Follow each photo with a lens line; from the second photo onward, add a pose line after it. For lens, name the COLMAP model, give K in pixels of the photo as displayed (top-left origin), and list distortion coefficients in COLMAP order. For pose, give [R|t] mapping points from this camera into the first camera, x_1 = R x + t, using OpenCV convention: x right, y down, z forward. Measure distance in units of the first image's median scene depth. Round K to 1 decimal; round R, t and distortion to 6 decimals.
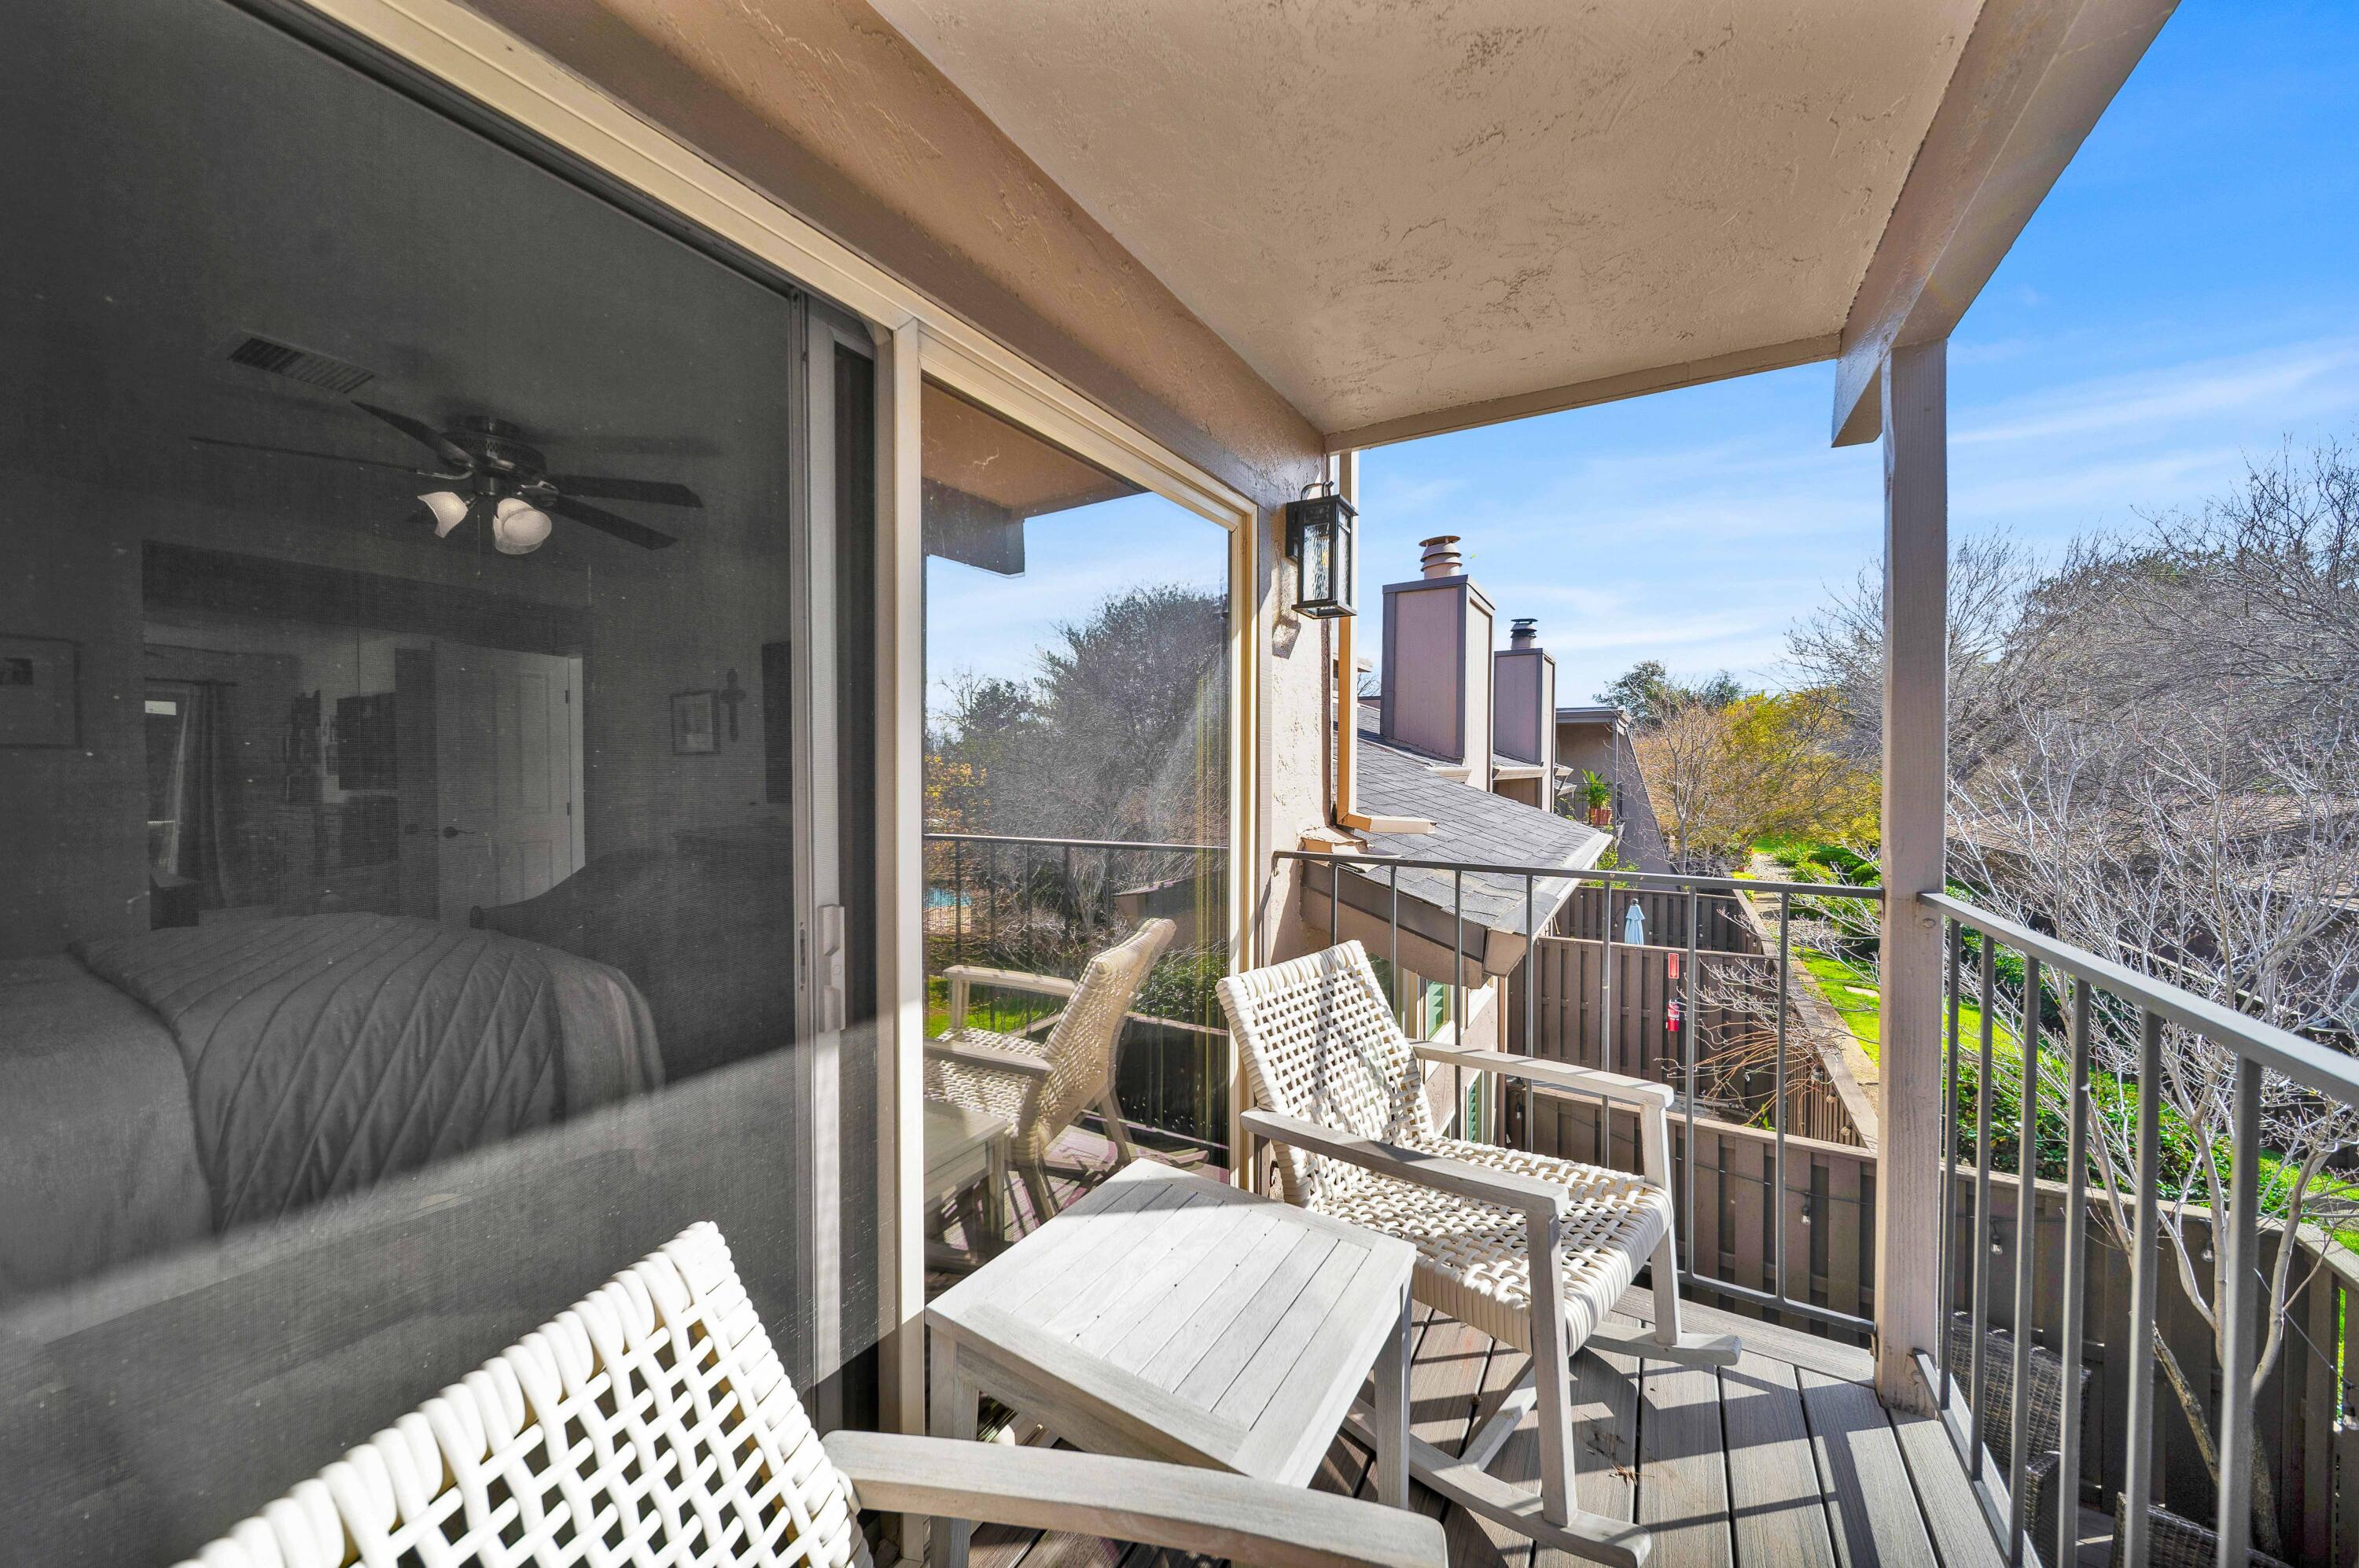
lens RADIAL K [[835.0, 0, 1175.3], [0, 835.0, 790.0], [0, 0, 1]] dist [-0.000437, -0.000300]
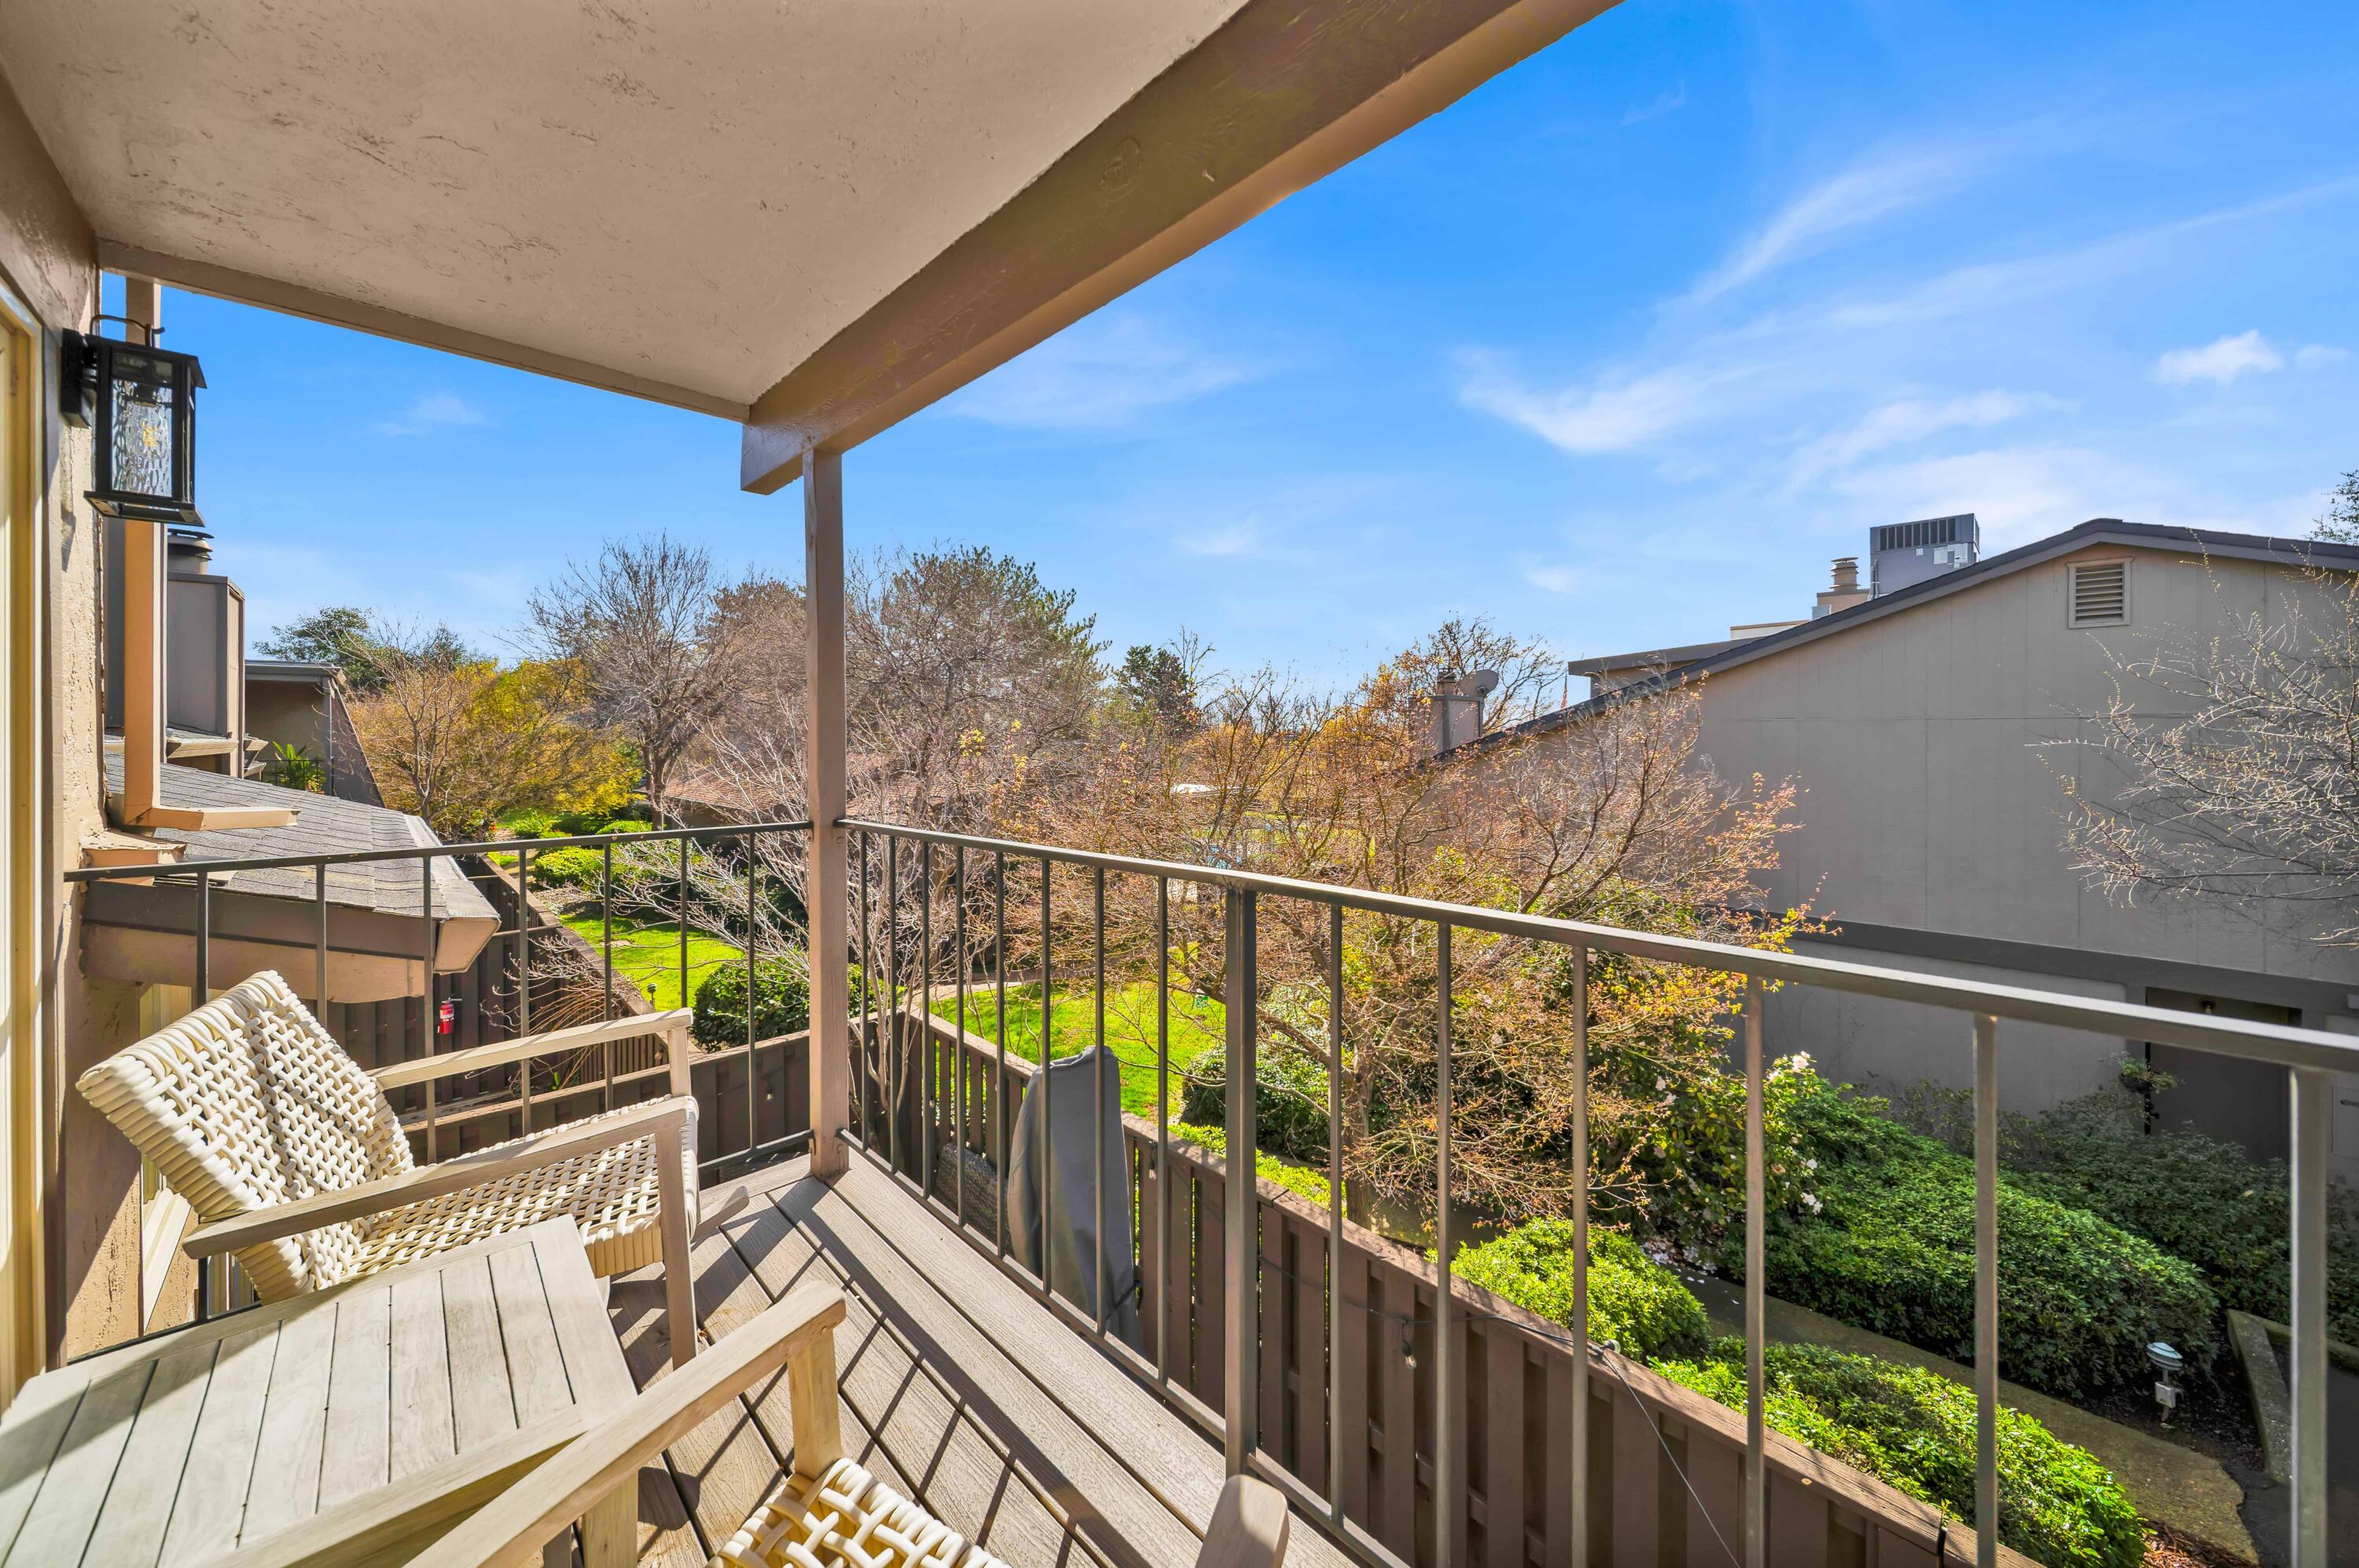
lens RADIAL K [[851.2, 0, 1175.7], [0, 851.2, 771.1], [0, 0, 1]] dist [-0.000609, -0.000351]
pose [[0.256685, -0.042876, 0.965543, -0.316405], [0.031700, 0.998851, 0.035928, 0.000771], [-0.965975, 0.021386, 0.257750, 0.016931]]
